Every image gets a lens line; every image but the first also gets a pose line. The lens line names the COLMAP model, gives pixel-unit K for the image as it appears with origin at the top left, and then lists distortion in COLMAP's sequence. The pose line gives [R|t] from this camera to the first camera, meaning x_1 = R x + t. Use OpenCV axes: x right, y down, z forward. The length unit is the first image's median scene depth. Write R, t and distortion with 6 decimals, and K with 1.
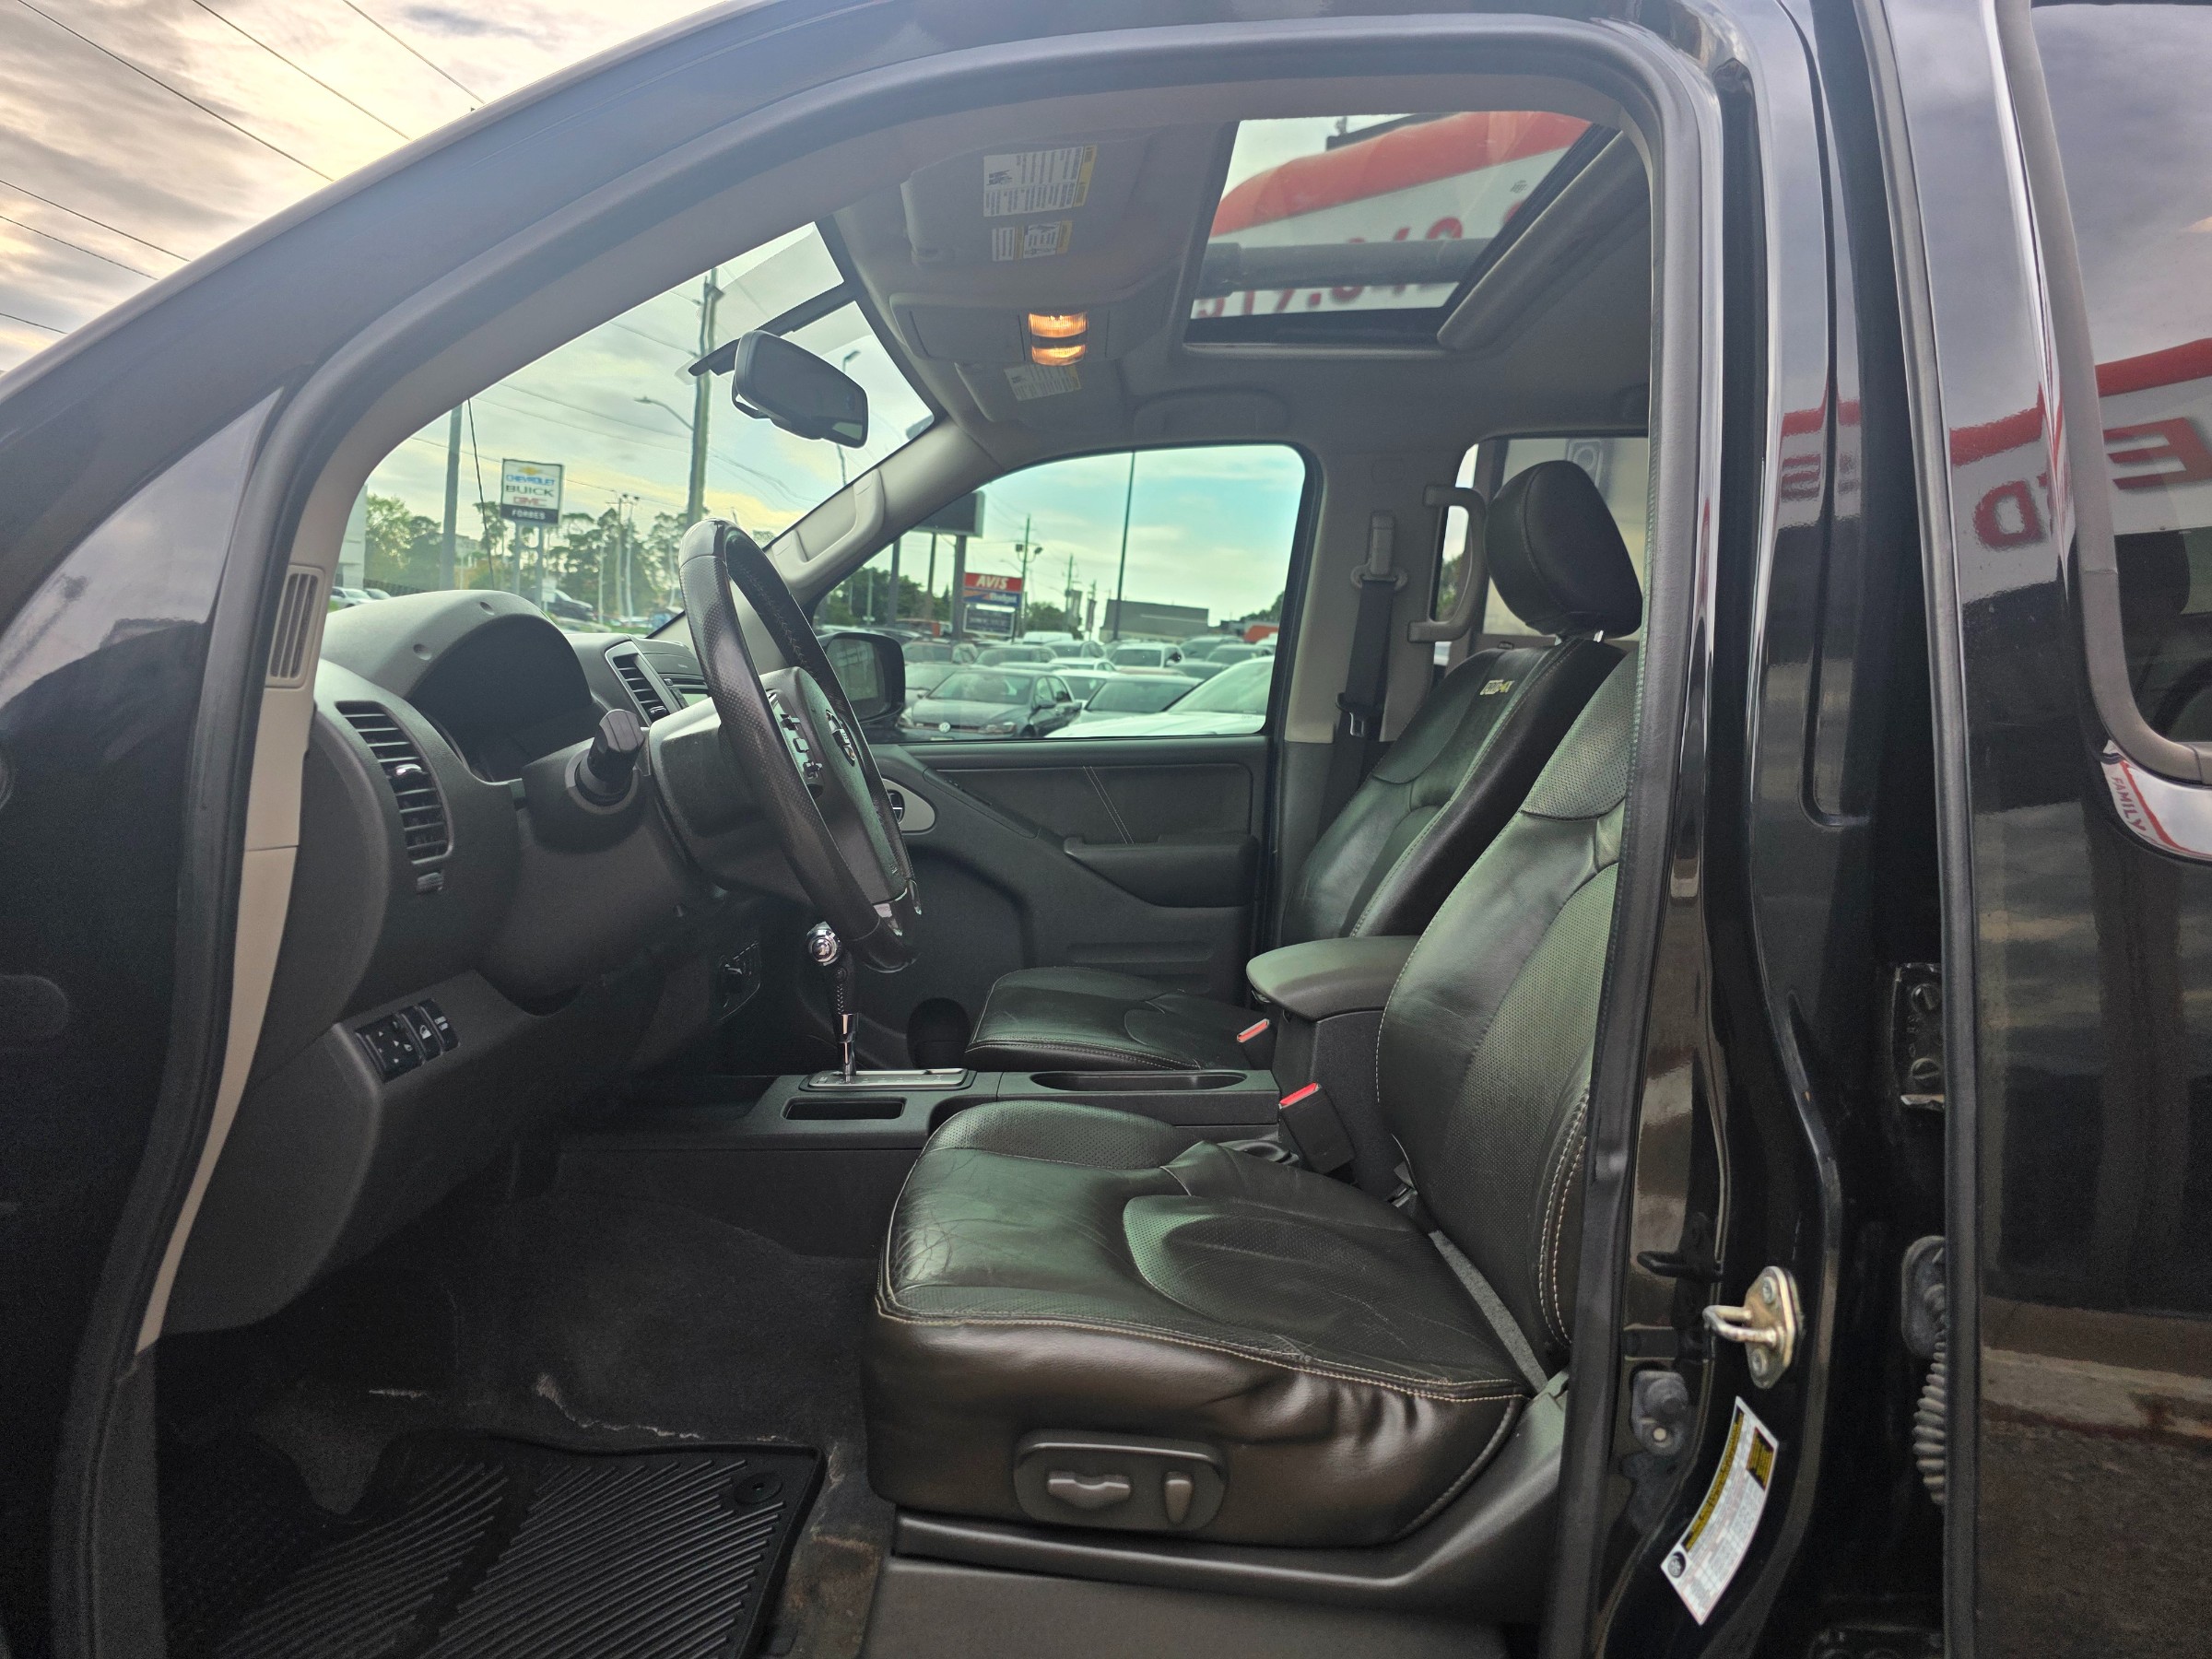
lens RADIAL K [[1505.2, 0, 1073.7], [0, 1505.2, 842.1], [0, 0, 1]] dist [0.047466, -0.000526]
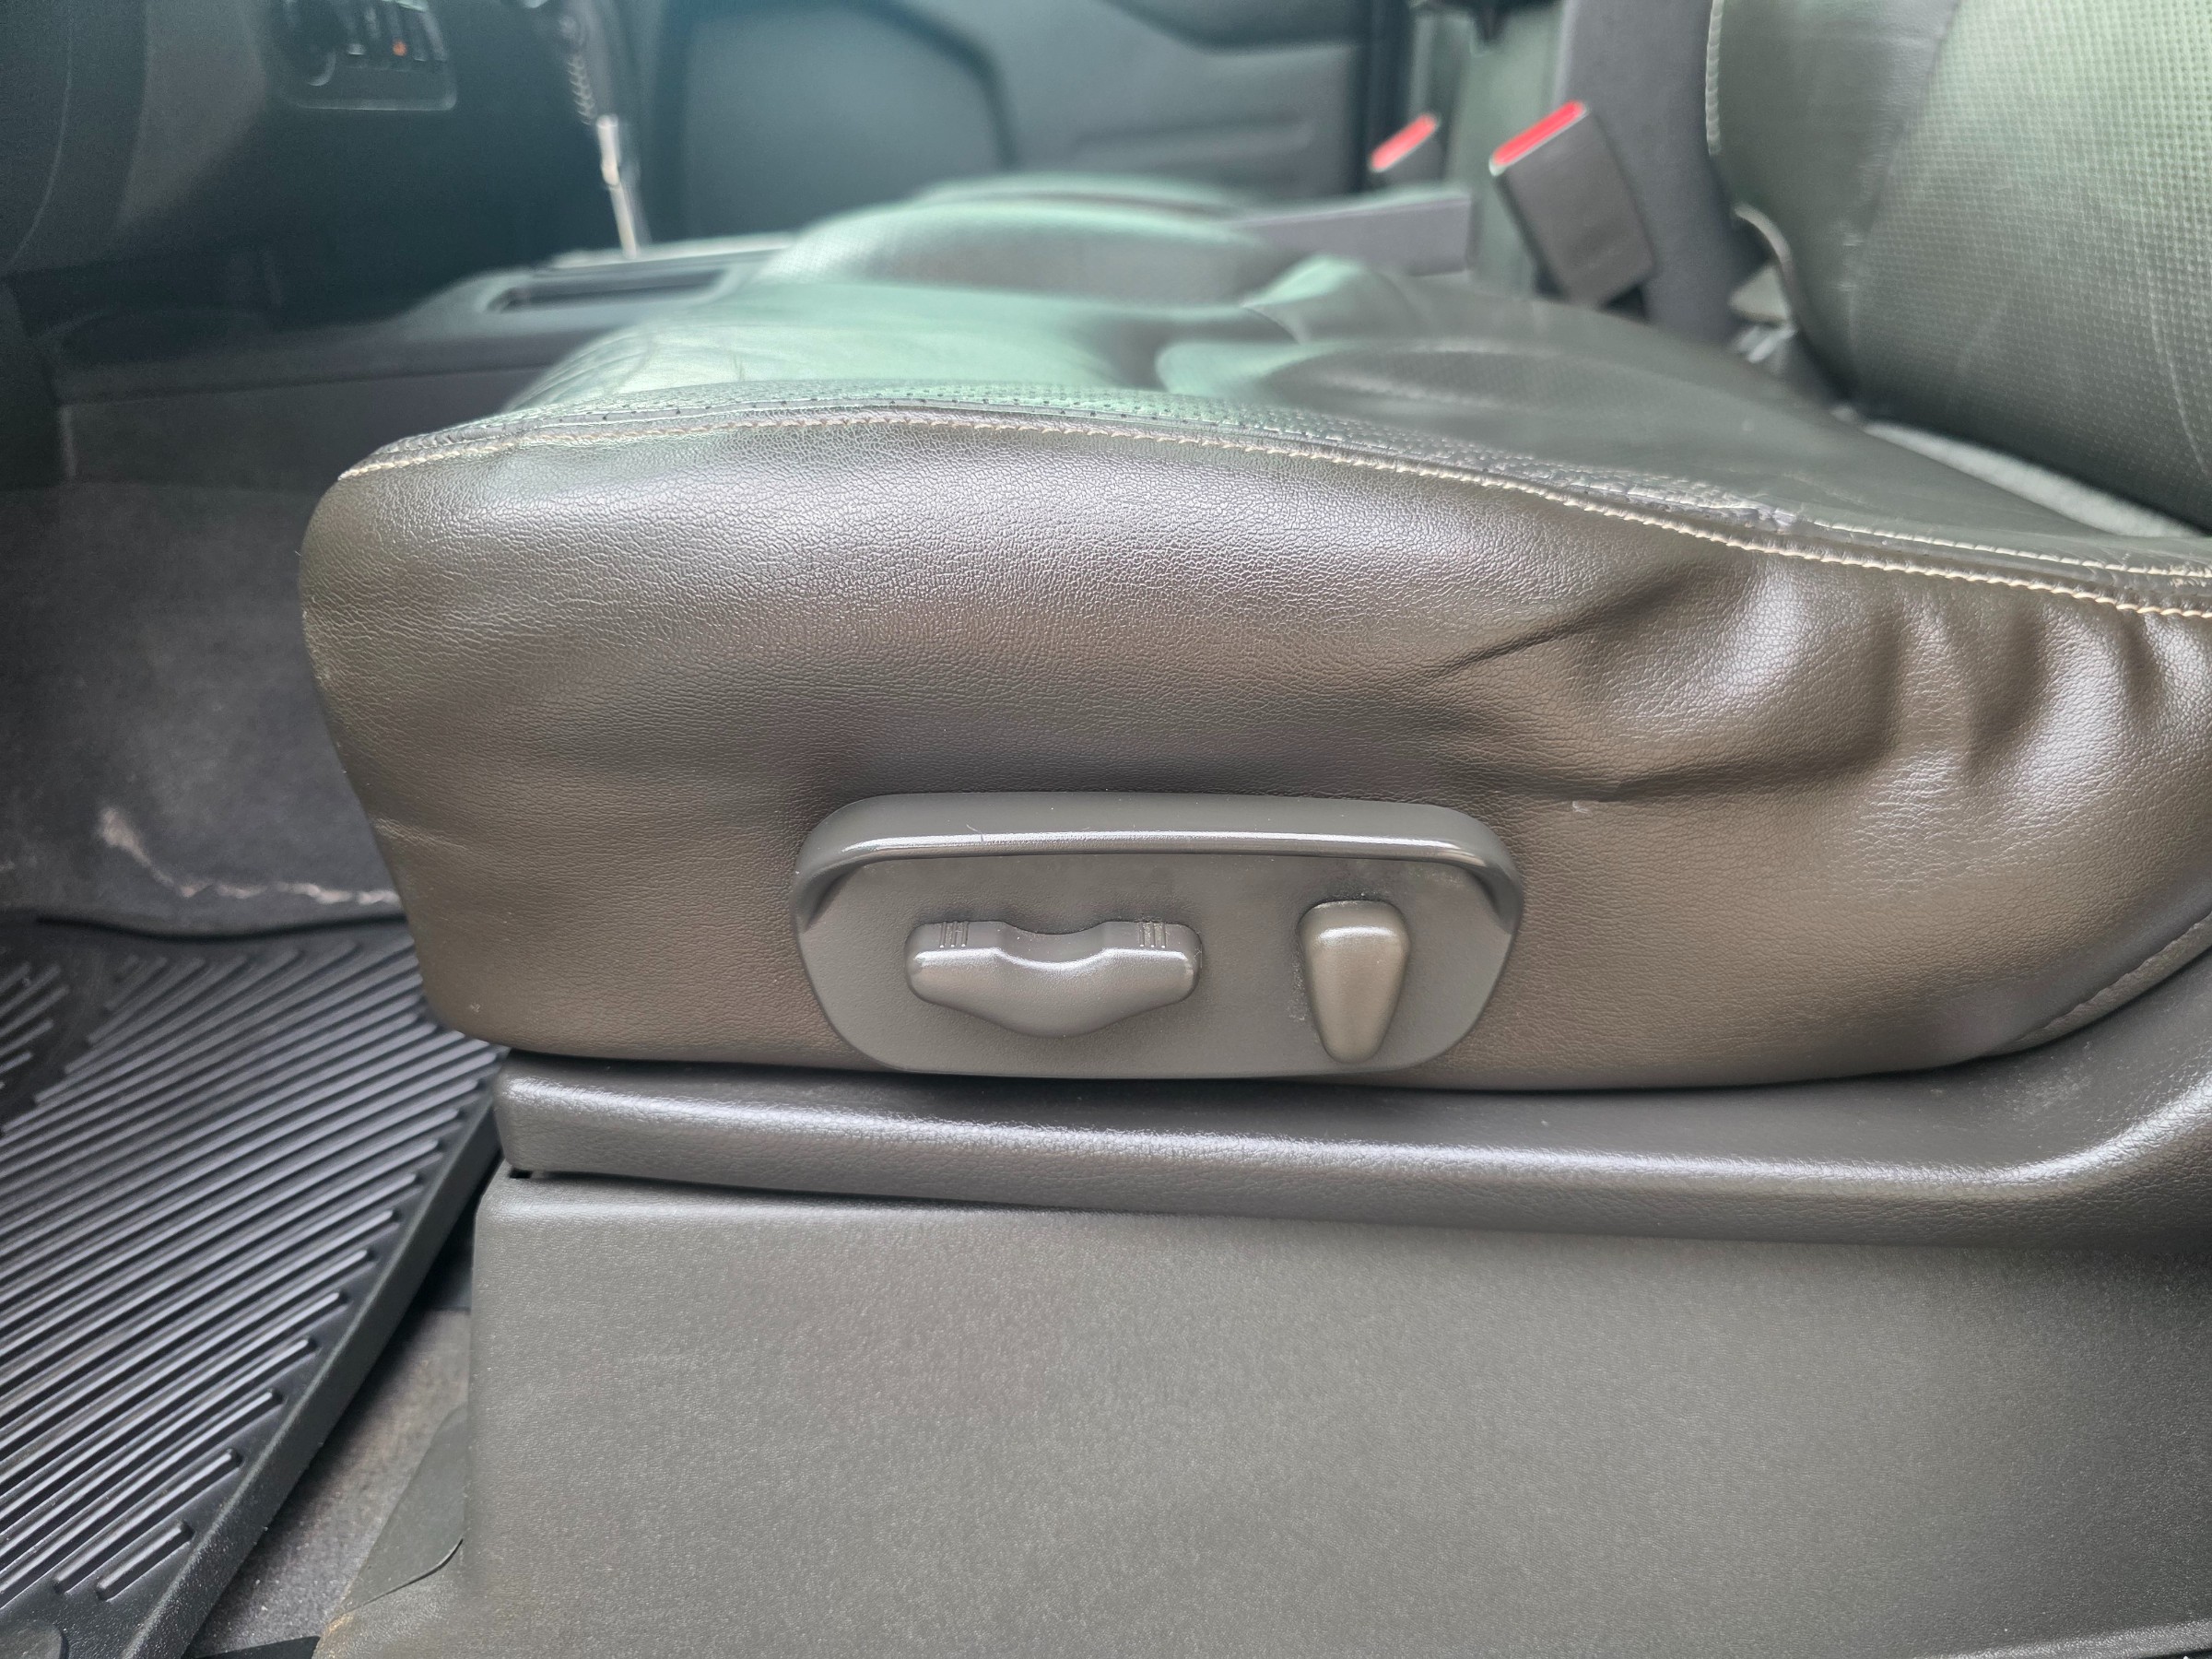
lens RADIAL K [[1505.2, 0, 1073.7], [0, 1505.2, 842.1], [0, 0, 1]] dist [0.047466, -0.000526]
pose [[0.996160, -0.065710, -0.057863, 0.021786], [0.081409, 0.938371, 0.335905, 0.204620], [0.032225, -0.339325, 0.940117, 0.493185]]
